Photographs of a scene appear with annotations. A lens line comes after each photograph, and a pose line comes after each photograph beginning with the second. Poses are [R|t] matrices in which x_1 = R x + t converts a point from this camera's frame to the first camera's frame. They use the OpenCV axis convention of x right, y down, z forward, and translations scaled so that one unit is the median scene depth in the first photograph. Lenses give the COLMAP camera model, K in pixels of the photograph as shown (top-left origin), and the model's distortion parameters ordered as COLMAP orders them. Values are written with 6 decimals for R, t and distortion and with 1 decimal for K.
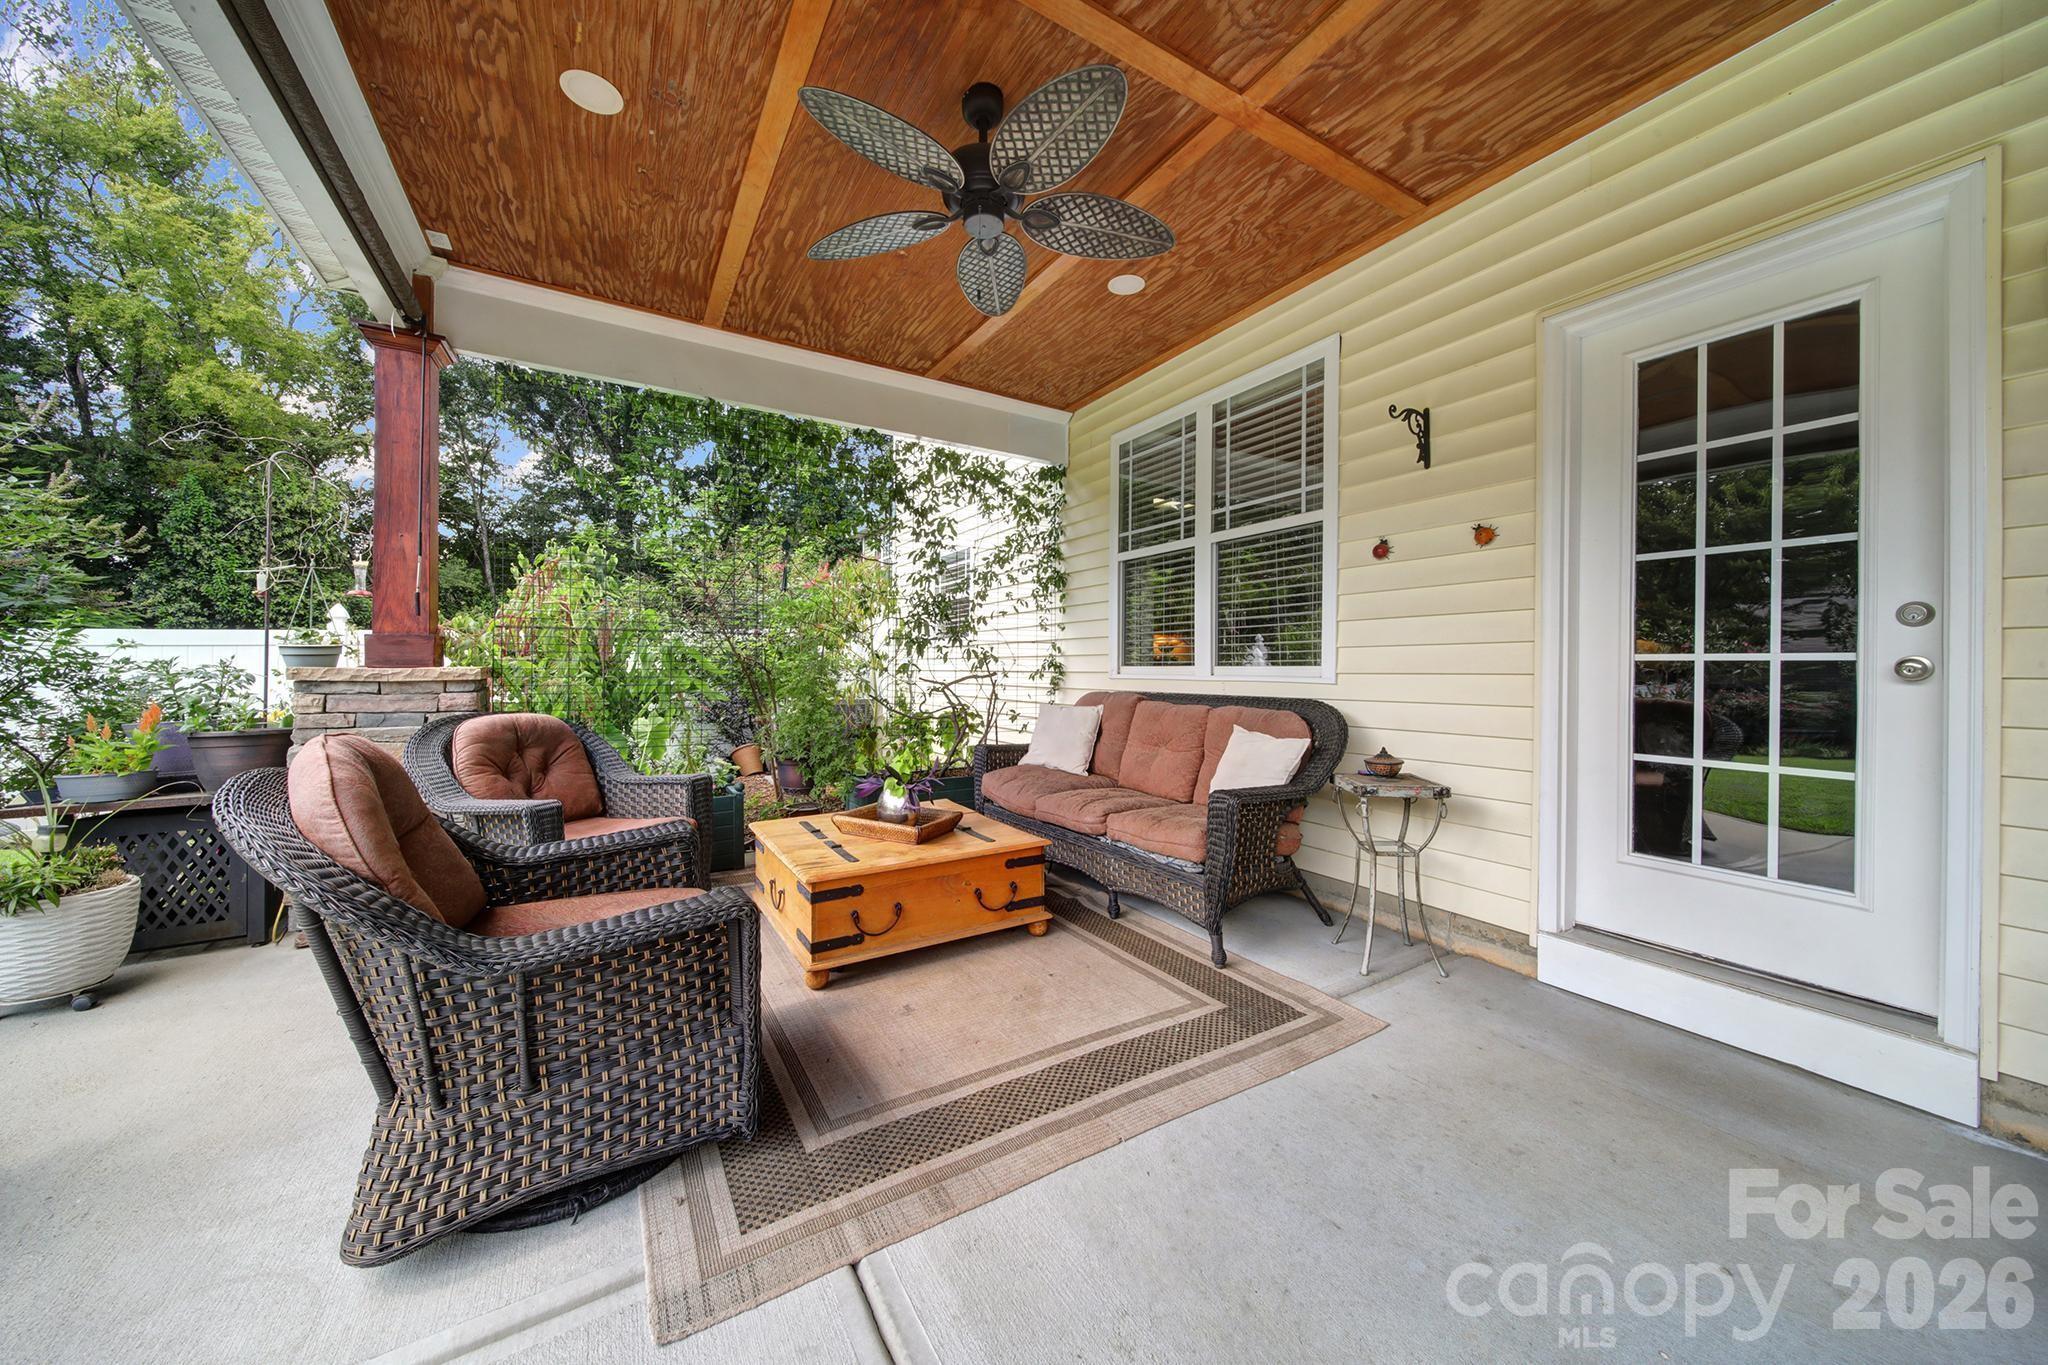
lens RADIAL K [[718.0, 0, 1021.6], [0, 718.0, 664.4], [0, 0, 1]] dist [0.000086, -0.001924]
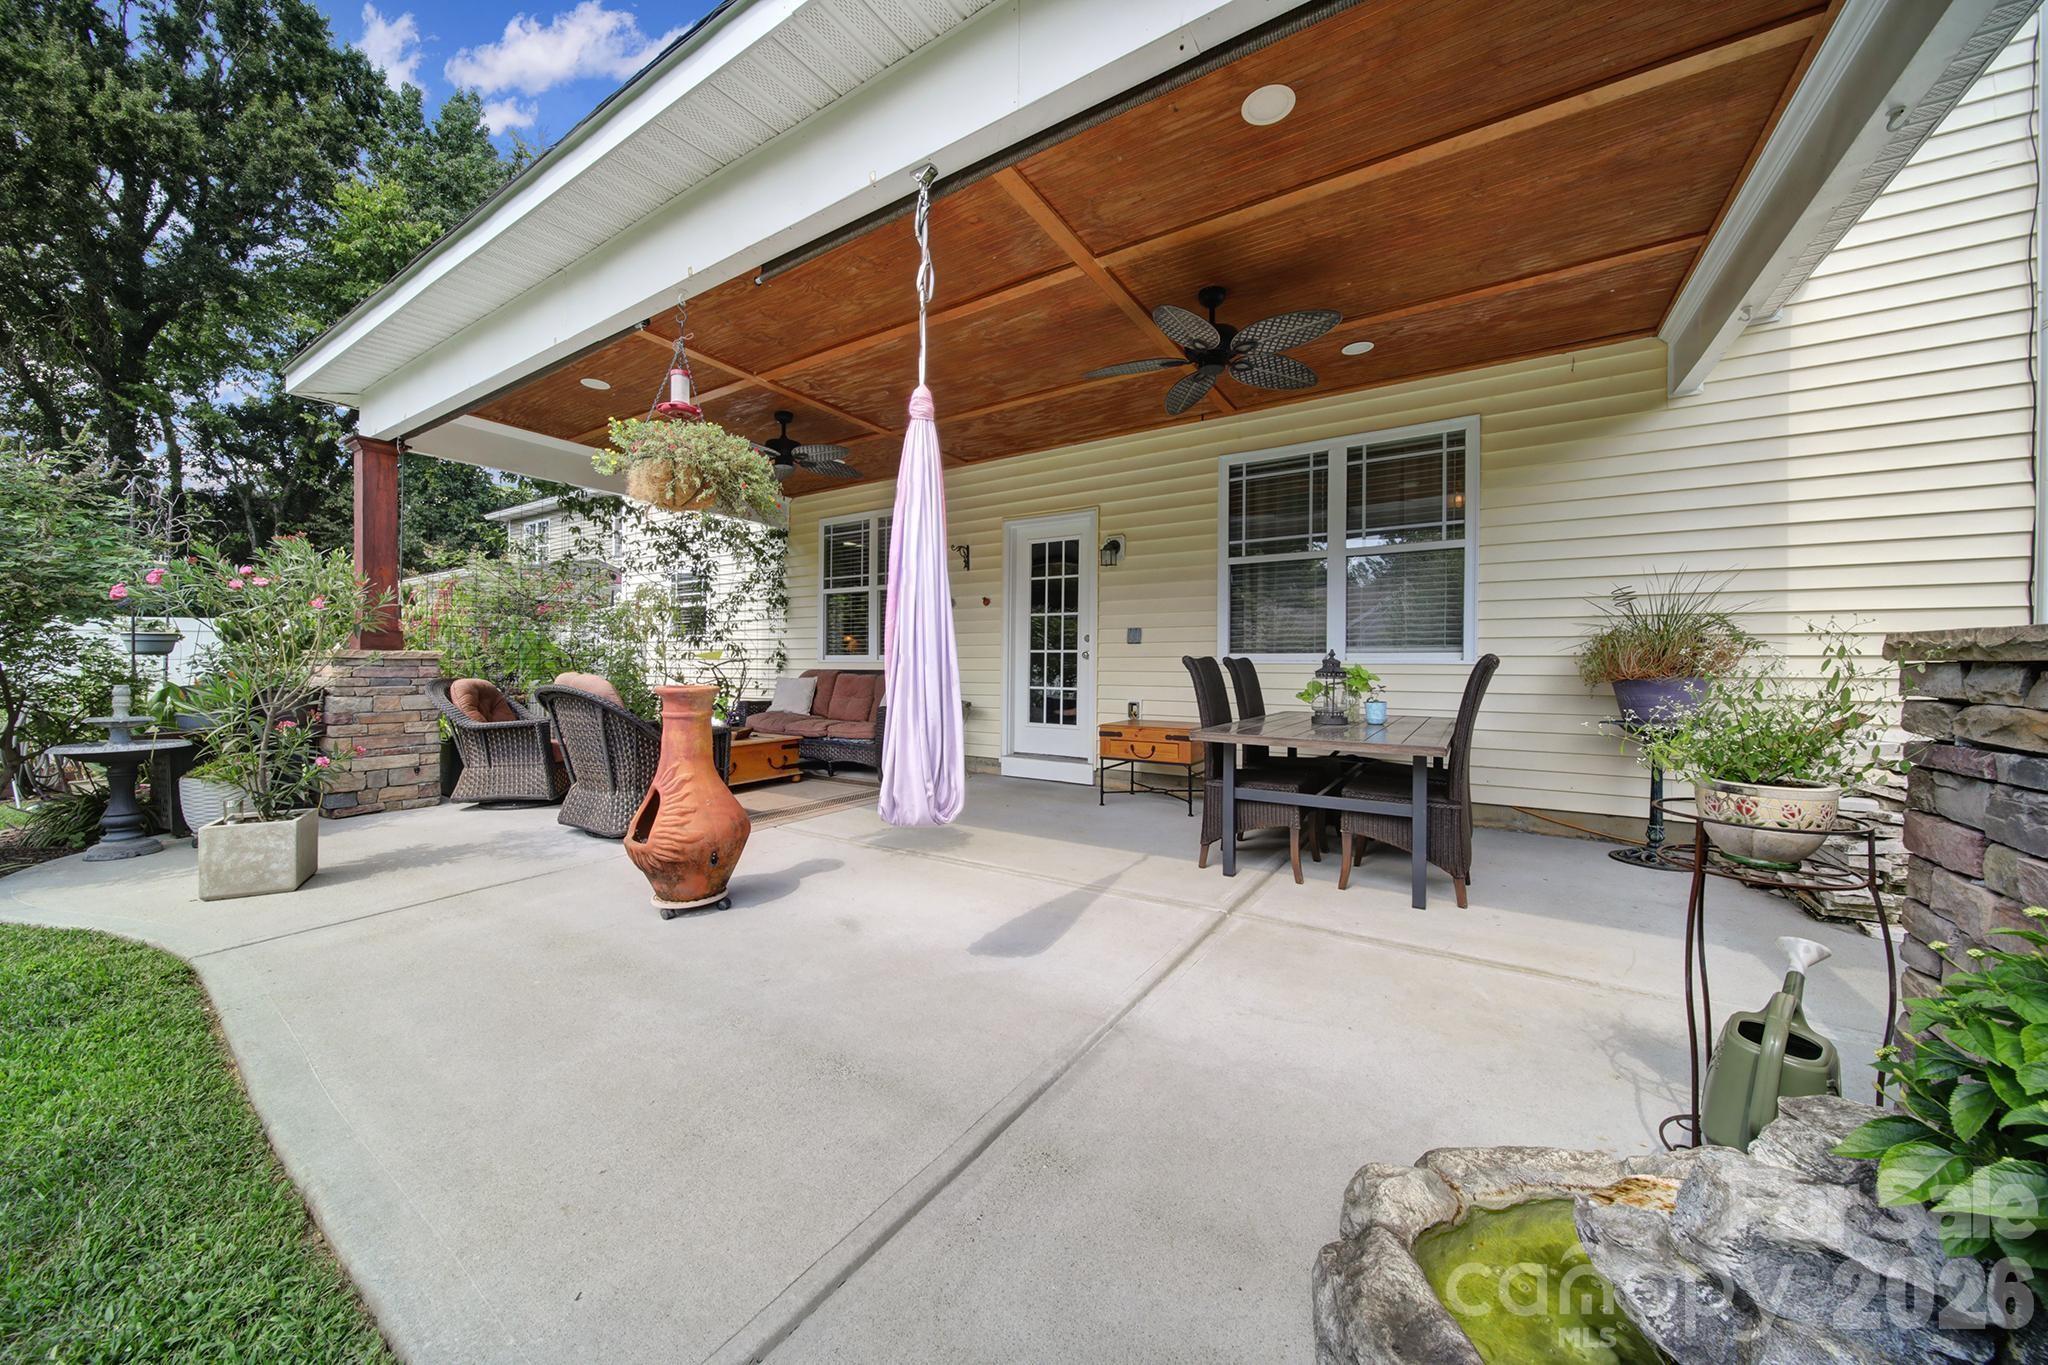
lens RADIAL K [[718.0, 0, 1019.3], [0, 718.0, 673.8], [0, 0, 1]] dist [0.000086, -0.001924]
pose [[0.896466, -0.004086, 0.443093, -0.237981], [-0.004393, 0.999826, 0.018107, 0.016382], [-0.443090, -0.018179, 0.896293, -0.859812]]
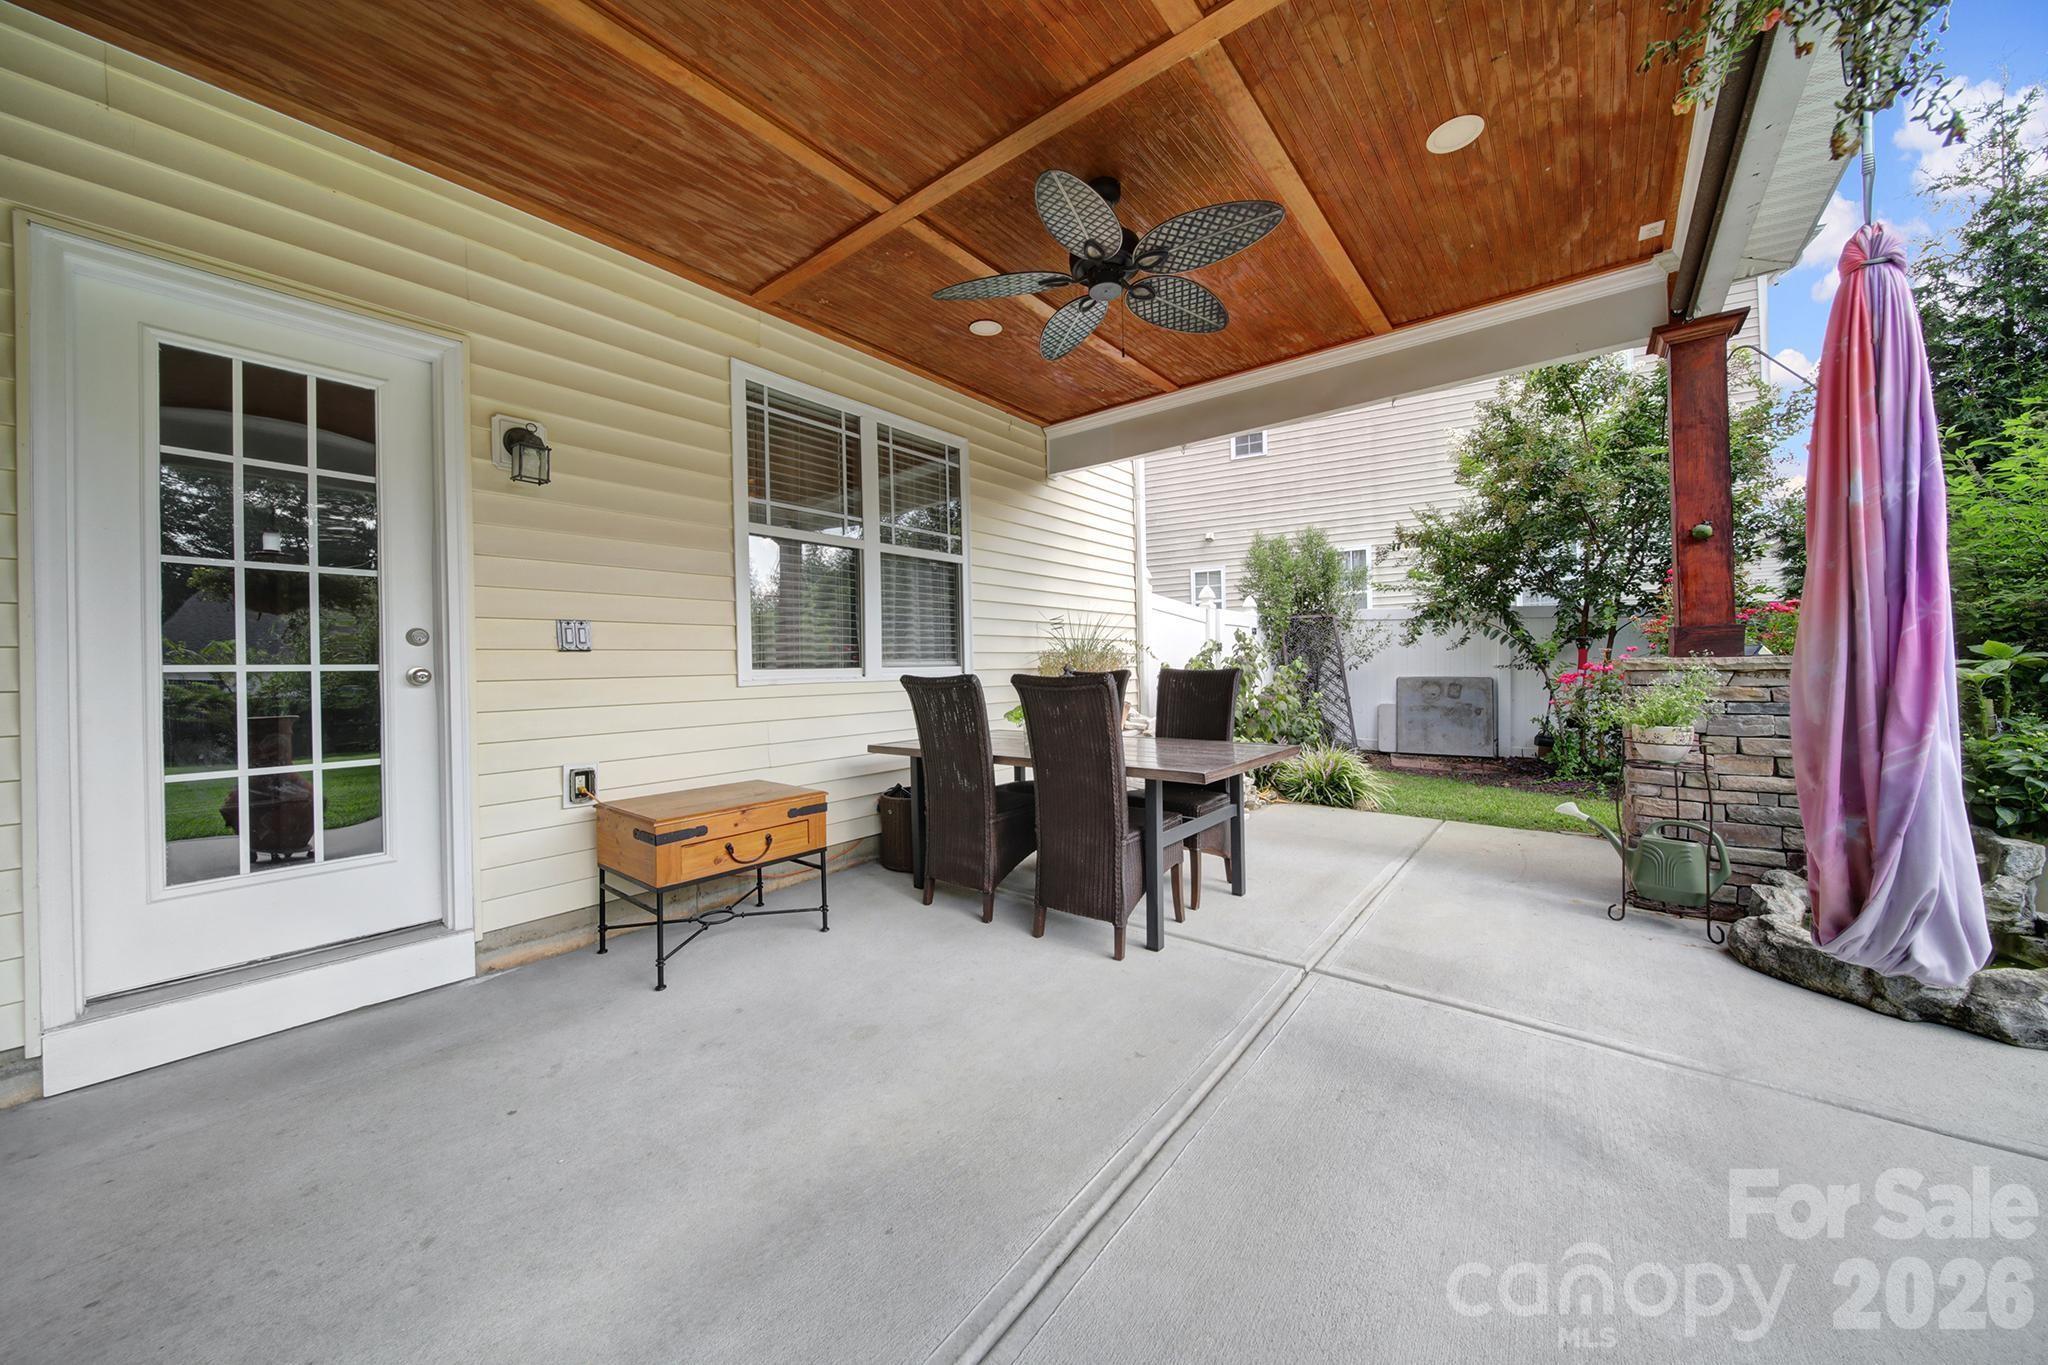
lens RADIAL K [[718.0, 0, 1023.1], [0, 718.0, 668.7], [0, 0, 1]] dist [0.000086, -0.001924]
pose [[-0.361230, 0.004568, 0.932465, -0.219163], [0.014737, 0.999891, 0.000811, 0.002984], [-0.932360, 0.014035, -0.361258, 0.189039]]
